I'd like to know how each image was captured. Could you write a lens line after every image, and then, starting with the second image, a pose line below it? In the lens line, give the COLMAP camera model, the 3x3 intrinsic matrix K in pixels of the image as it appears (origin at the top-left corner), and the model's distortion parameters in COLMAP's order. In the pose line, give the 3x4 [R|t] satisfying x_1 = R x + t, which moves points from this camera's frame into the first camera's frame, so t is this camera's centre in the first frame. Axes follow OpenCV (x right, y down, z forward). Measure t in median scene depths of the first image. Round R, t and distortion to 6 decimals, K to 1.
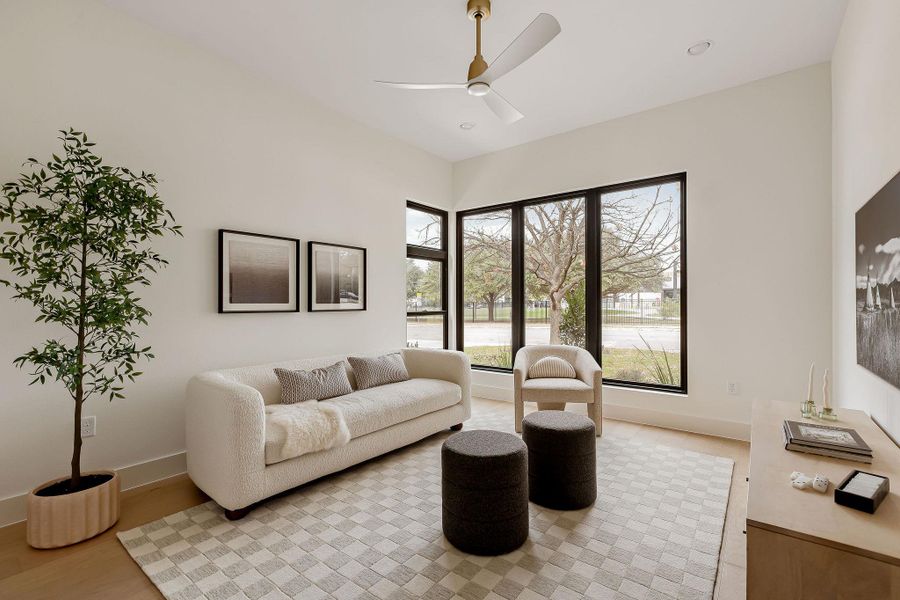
lens RADIAL K [[398.4, 0, 452.7], [0, 398.4, 300.1], [0, 0, 1]] dist [-0.000704, -0.000345]
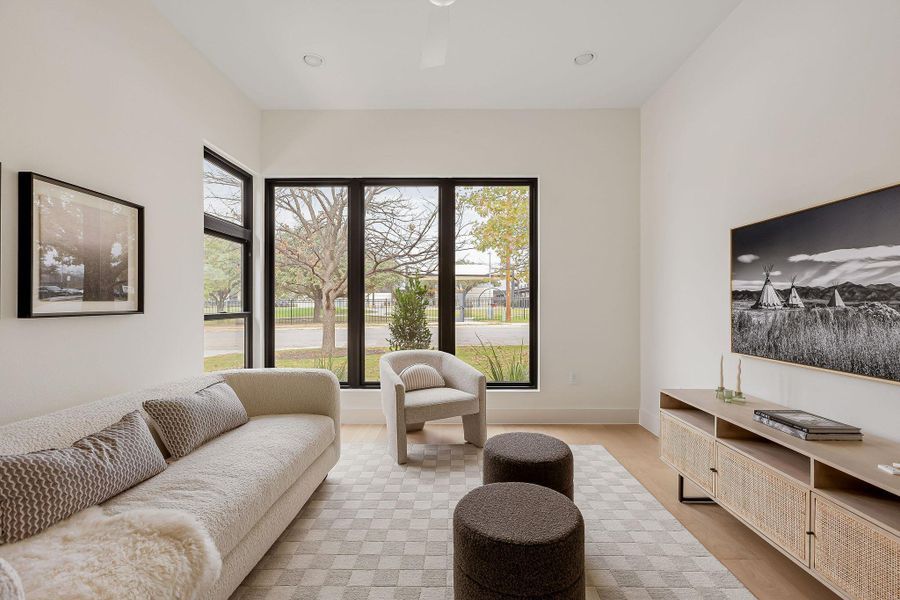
lens RADIAL K [[398.4, 0, 452.7], [0, 398.4, 300.1], [0, 0, 1]] dist [-0.000704, -0.000345]
pose [[0.801219, 0.007066, 0.598329, -0.205487], [-0.007907, 0.999968, -0.001220, 0.003998], [-0.598319, -0.003753, 0.801249, 0.266062]]
